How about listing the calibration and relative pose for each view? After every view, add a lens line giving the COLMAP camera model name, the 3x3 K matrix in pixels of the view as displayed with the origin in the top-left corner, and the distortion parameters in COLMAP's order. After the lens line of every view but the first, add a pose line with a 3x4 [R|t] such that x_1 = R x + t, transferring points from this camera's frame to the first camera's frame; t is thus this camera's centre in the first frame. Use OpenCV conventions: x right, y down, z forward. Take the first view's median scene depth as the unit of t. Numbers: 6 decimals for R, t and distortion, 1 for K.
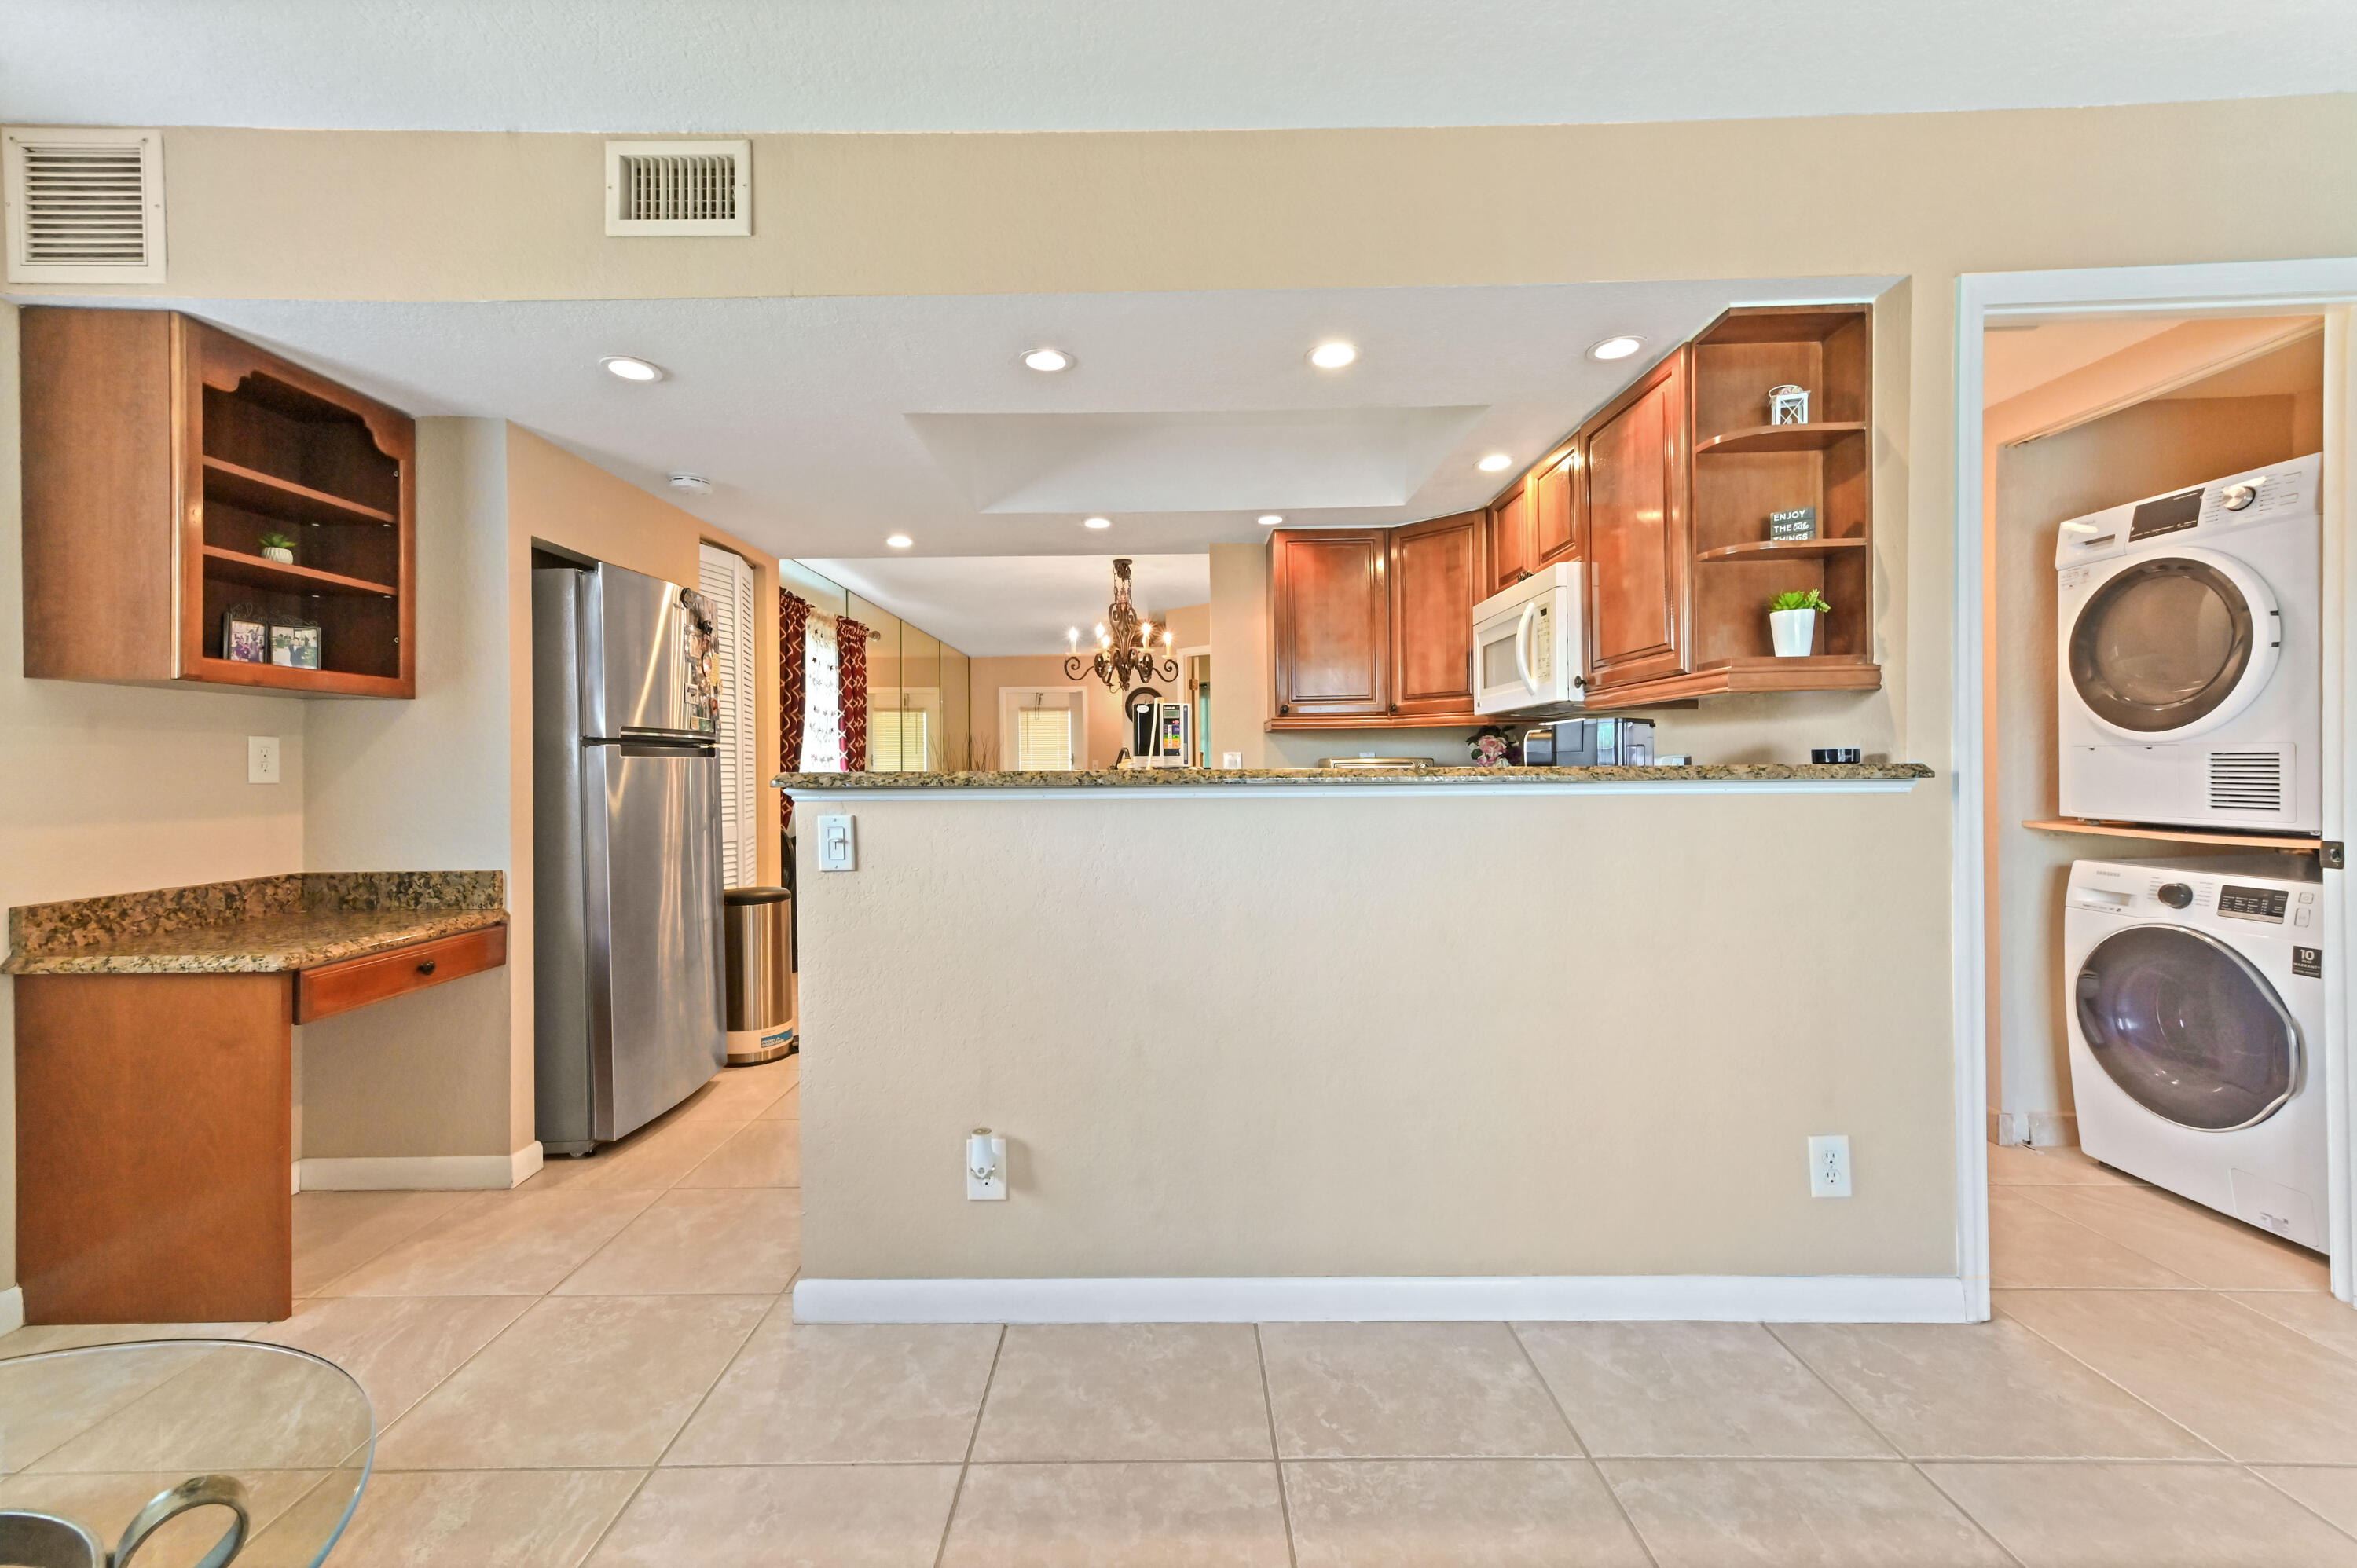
lens RADIAL K [[952.1, 0, 1167.9], [0, 952.1, 771.7], [0, 0, 1]] dist [0.013776, 0.000024]
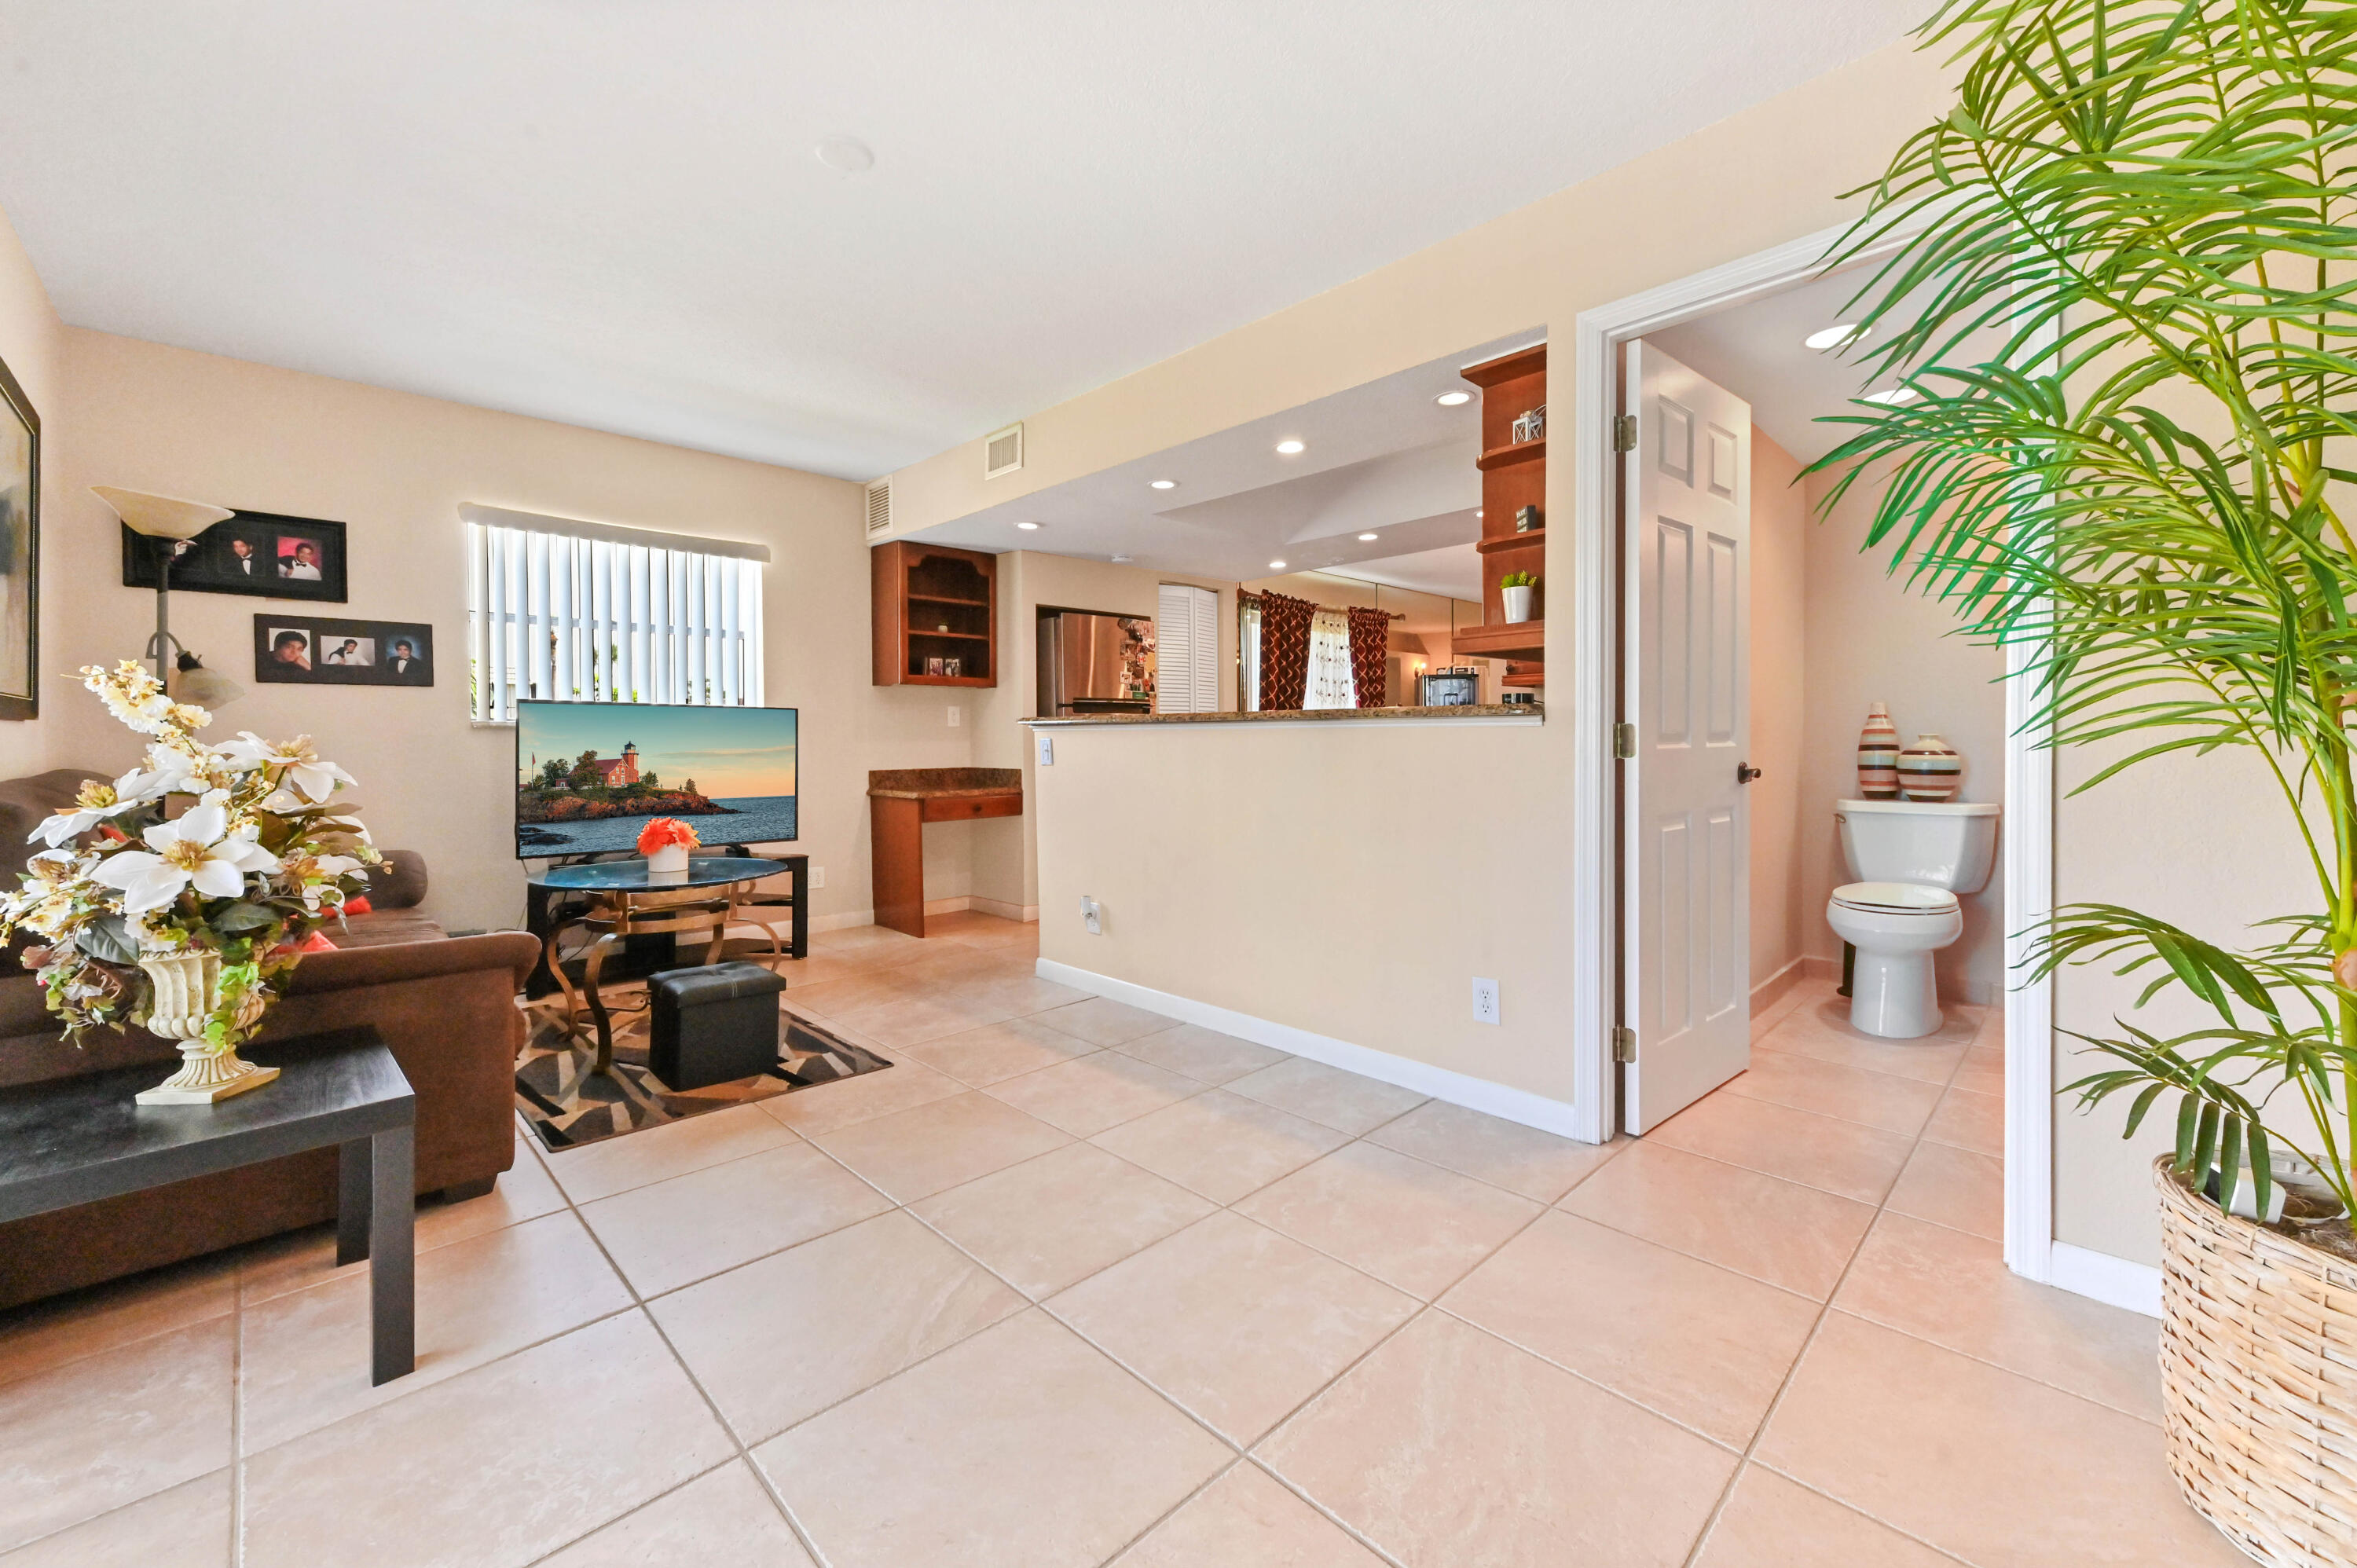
lens RADIAL K [[932.7, 0, 1183.2], [0, 932.7, 749.4], [0, 0, 1]] dist [0.020052, 0.000222]
pose [[0.708958, 0.014540, -0.705100, 1.156483], [-0.003602, 0.999849, 0.016997, 0.030482], [0.705241, -0.009511, 0.708904, -0.209928]]
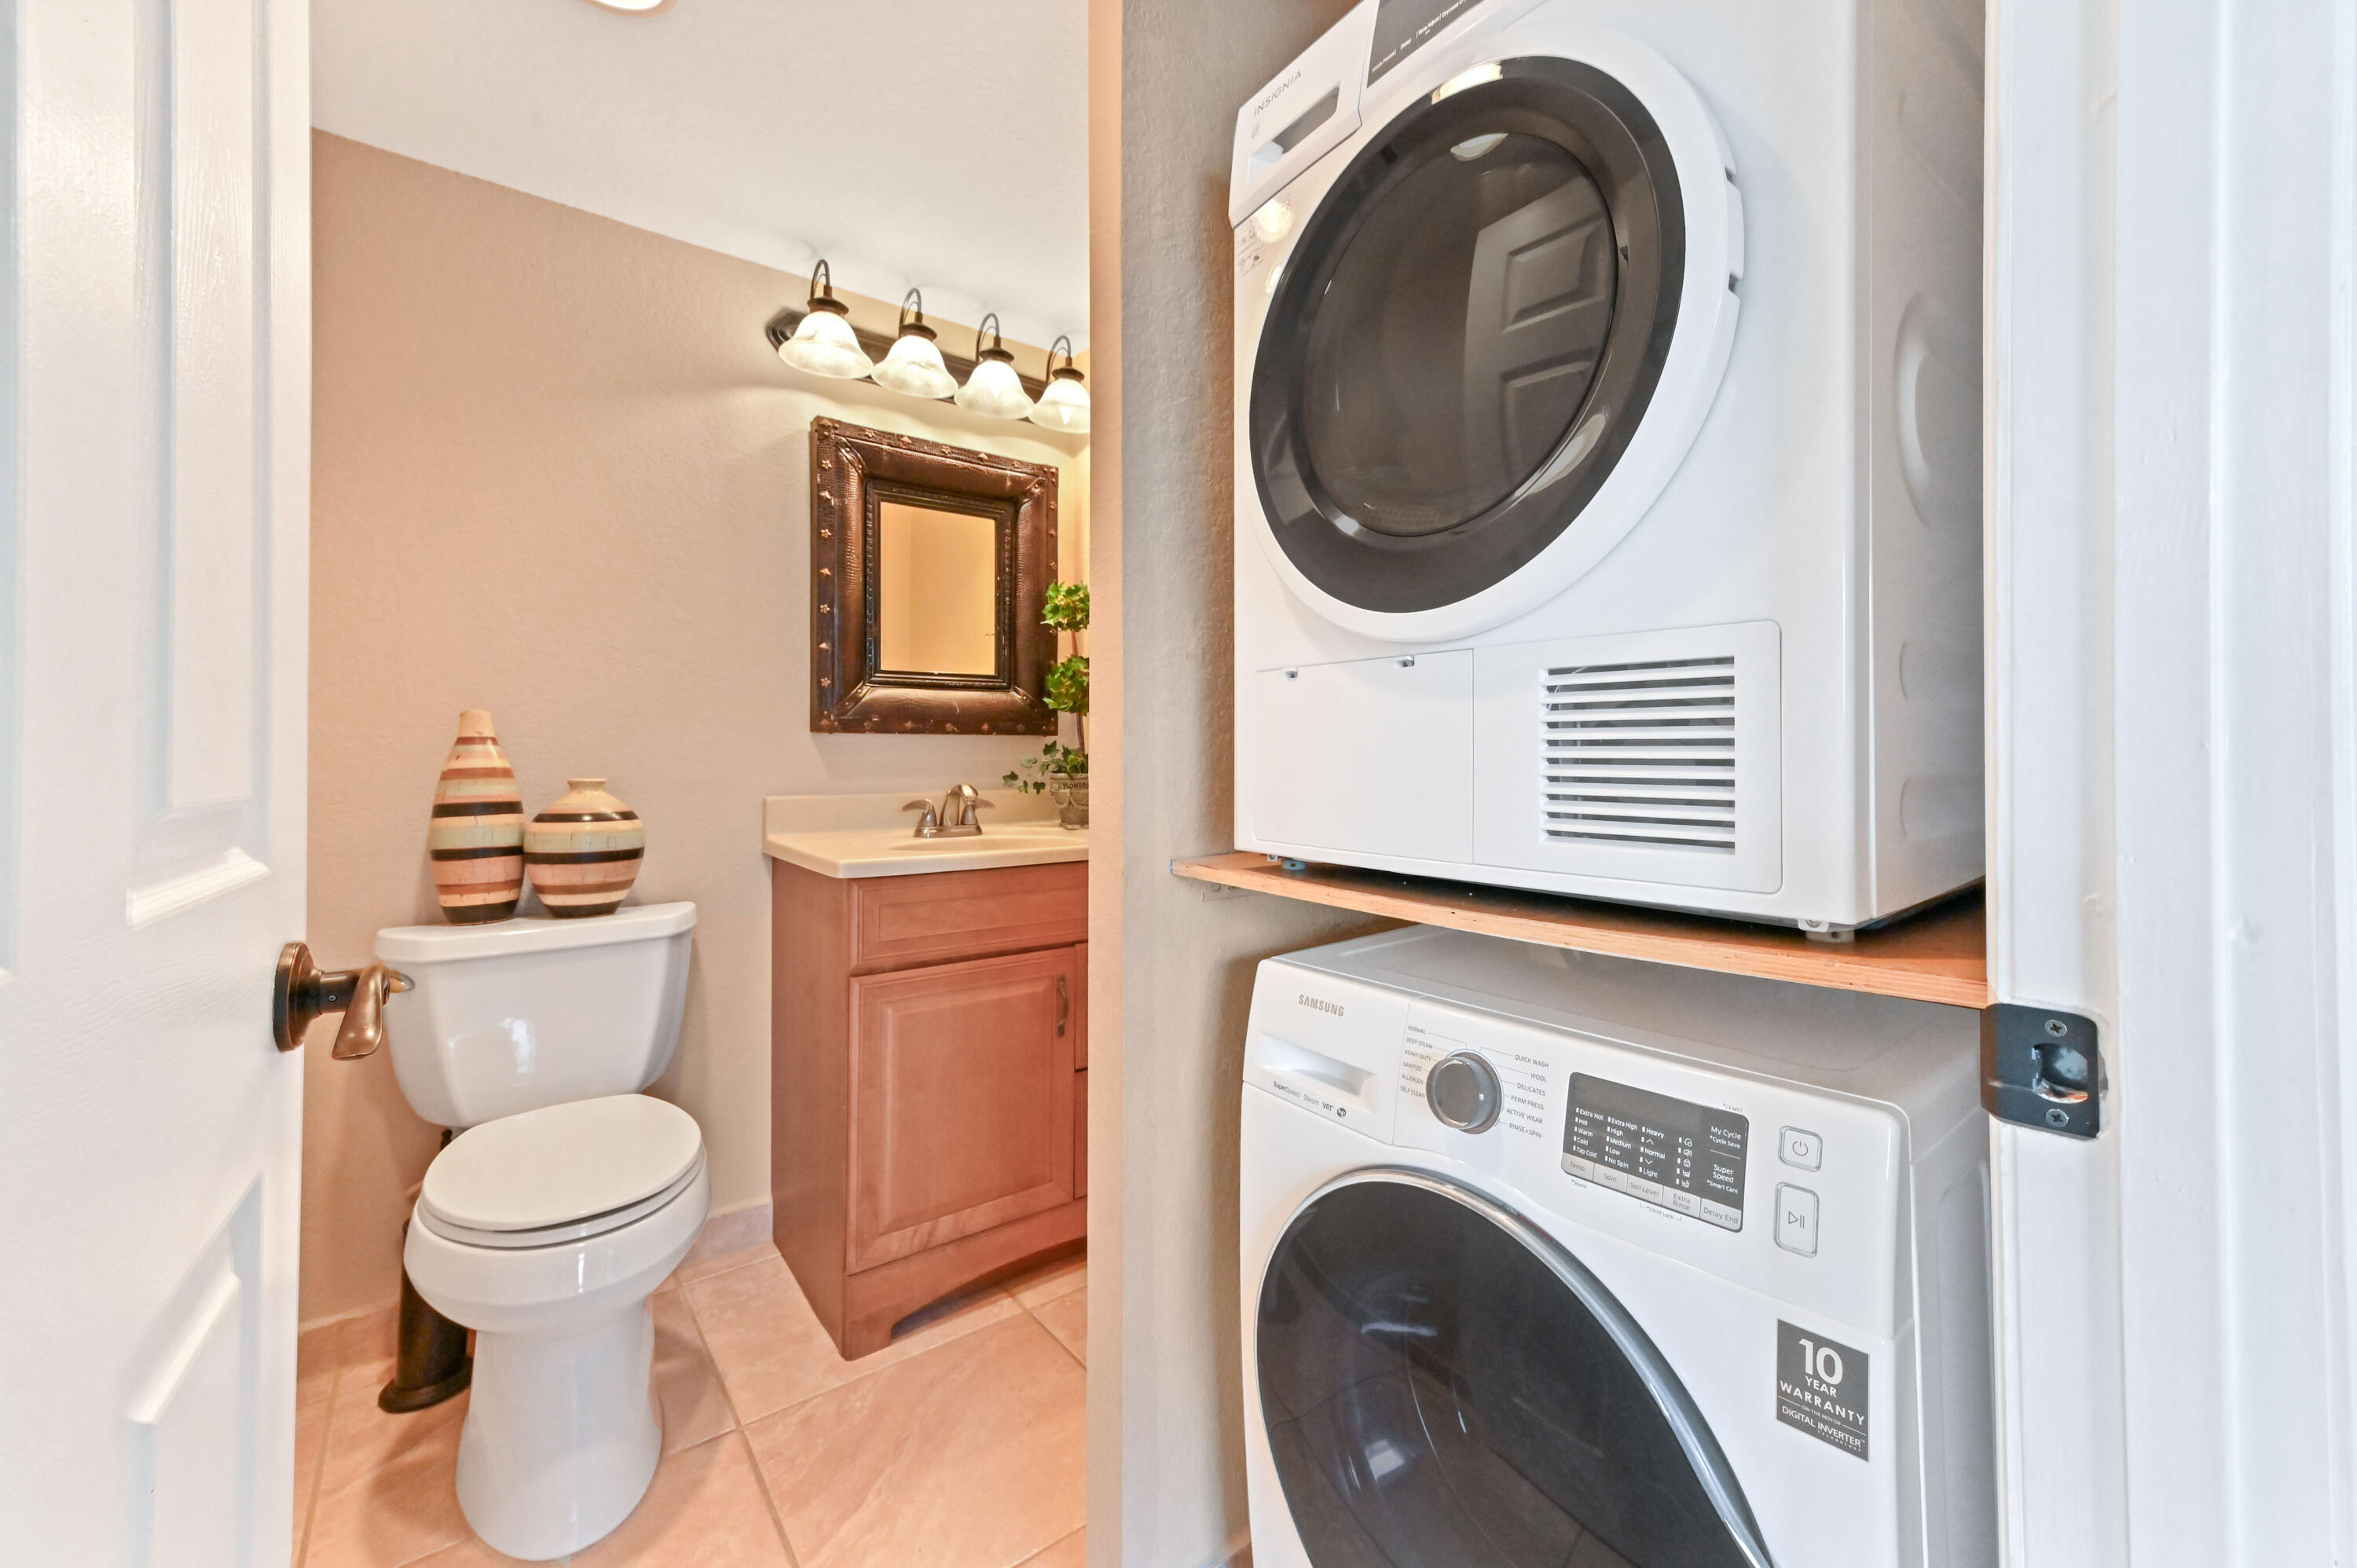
lens RADIAL K [[954.9, 0, 1217.9], [0, 954.9, 754.5], [0, 0, 1]] dist [0.011989, 0.000109]
pose [[0.777810, 0.014734, 0.628327, 0.827344], [-0.005923, 0.999853, -0.016114, 0.016283], [-0.628472, 0.008812, 0.777782, 0.859333]]
